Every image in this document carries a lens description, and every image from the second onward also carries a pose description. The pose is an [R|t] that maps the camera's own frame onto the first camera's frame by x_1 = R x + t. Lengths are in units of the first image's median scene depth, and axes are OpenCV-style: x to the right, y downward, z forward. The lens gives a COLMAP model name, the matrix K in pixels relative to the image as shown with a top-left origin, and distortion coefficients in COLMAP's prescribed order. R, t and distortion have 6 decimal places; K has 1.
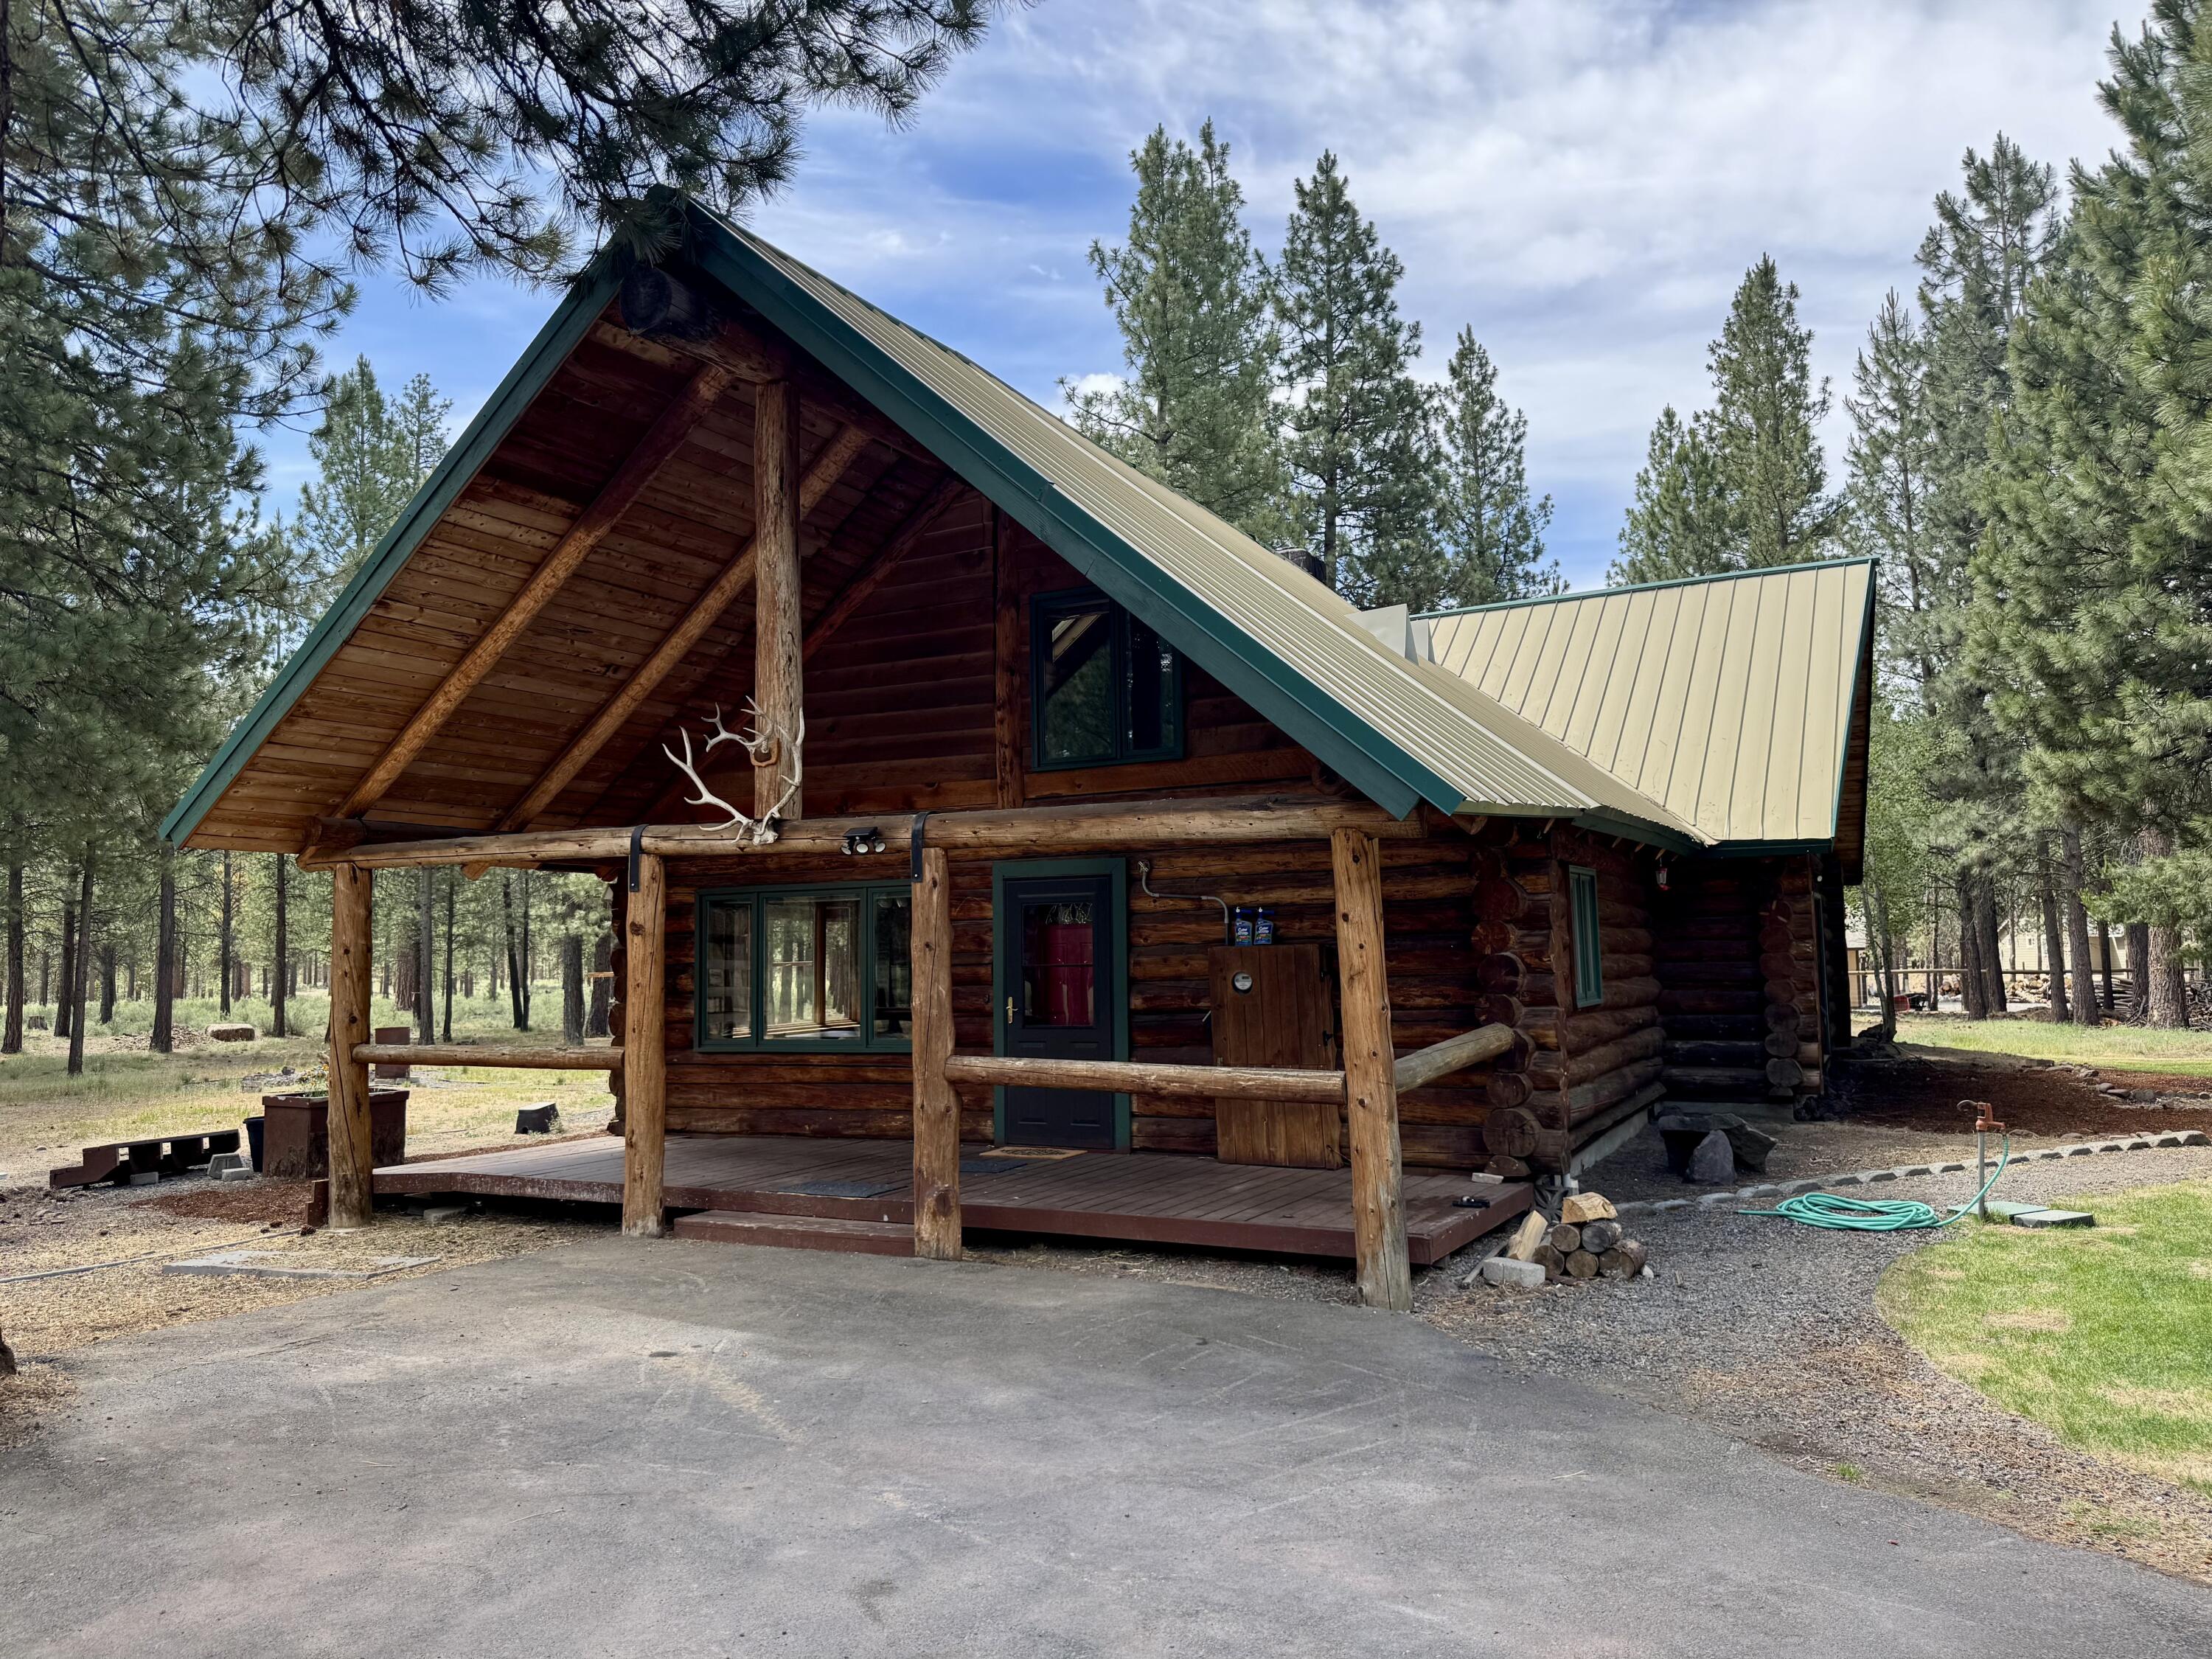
lens RADIAL K [[1551.1, 0, 1108.4], [0, 1551.1, 836.5], [0, 0, 1]] dist [0.065079, -0.083208]
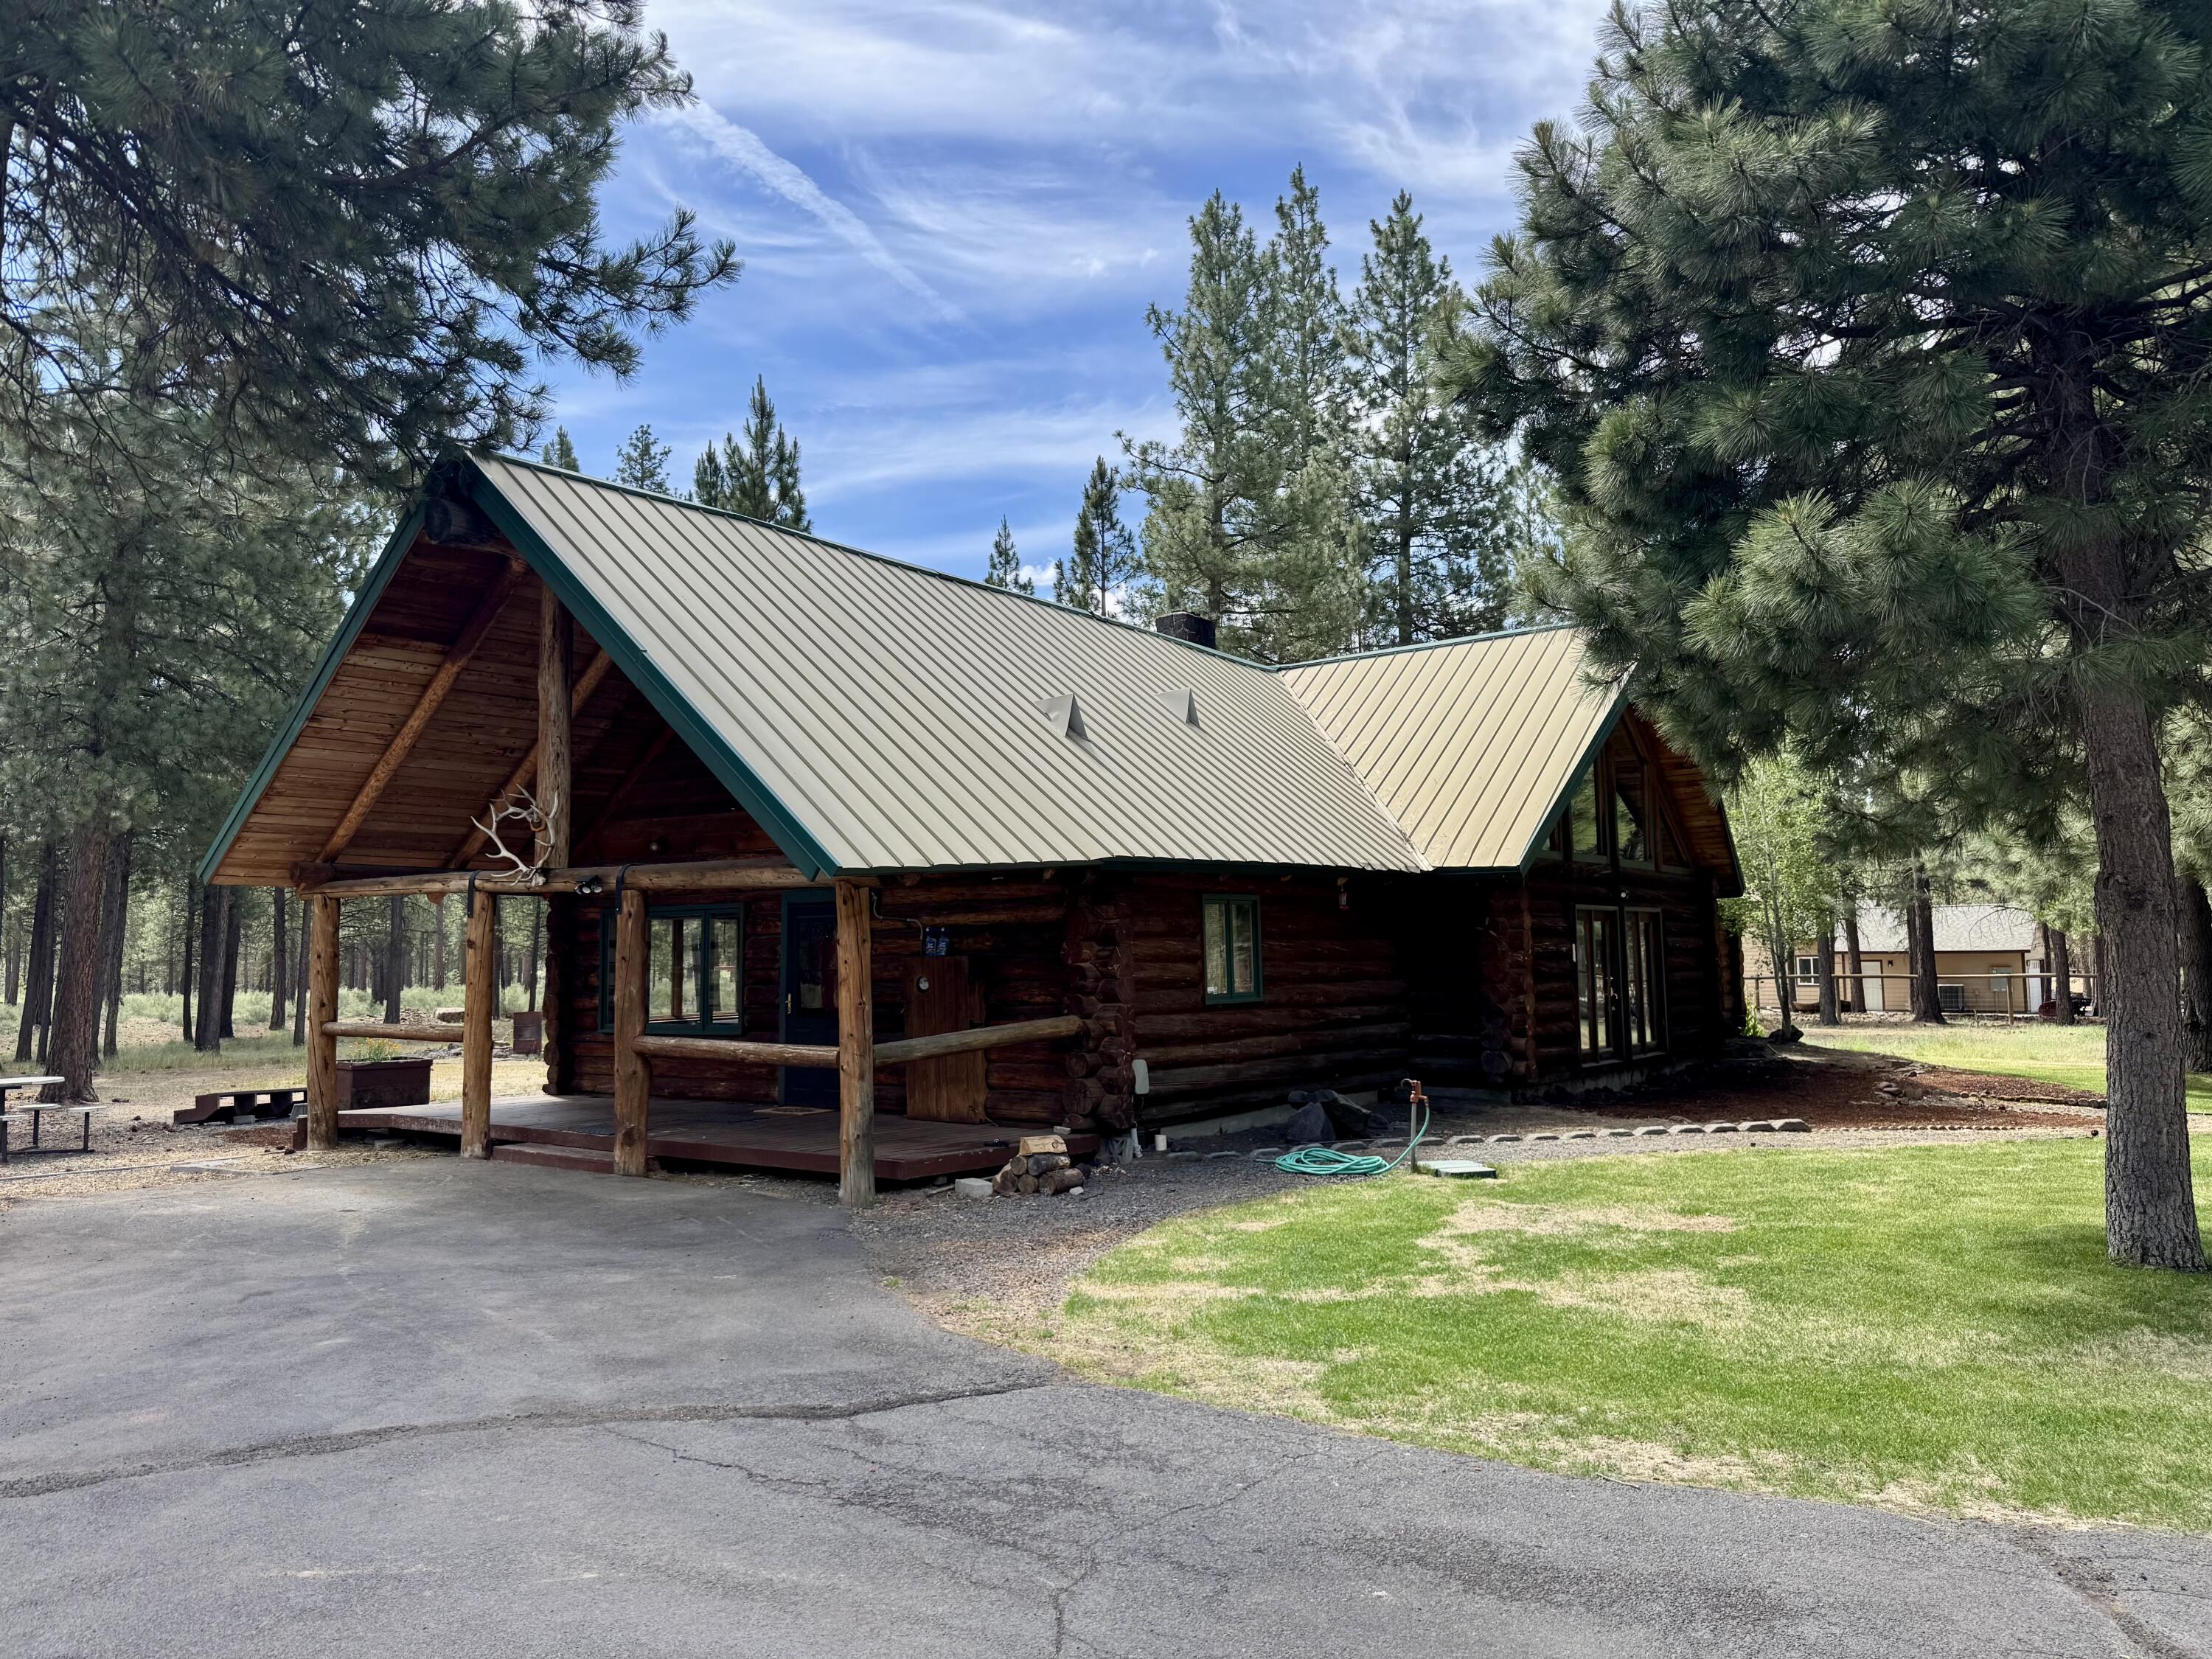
lens RADIAL K [[1551.1, 0, 1106.5], [0, 1551.1, 825.8], [0, 0, 1]] dist [0.065079, -0.083208]
pose [[0.986602, -0.007016, -0.162996, 0.454400], [0.006641, 0.999974, -0.002850, -0.036695], [0.163012, 0.001730, 0.986623, -0.288251]]
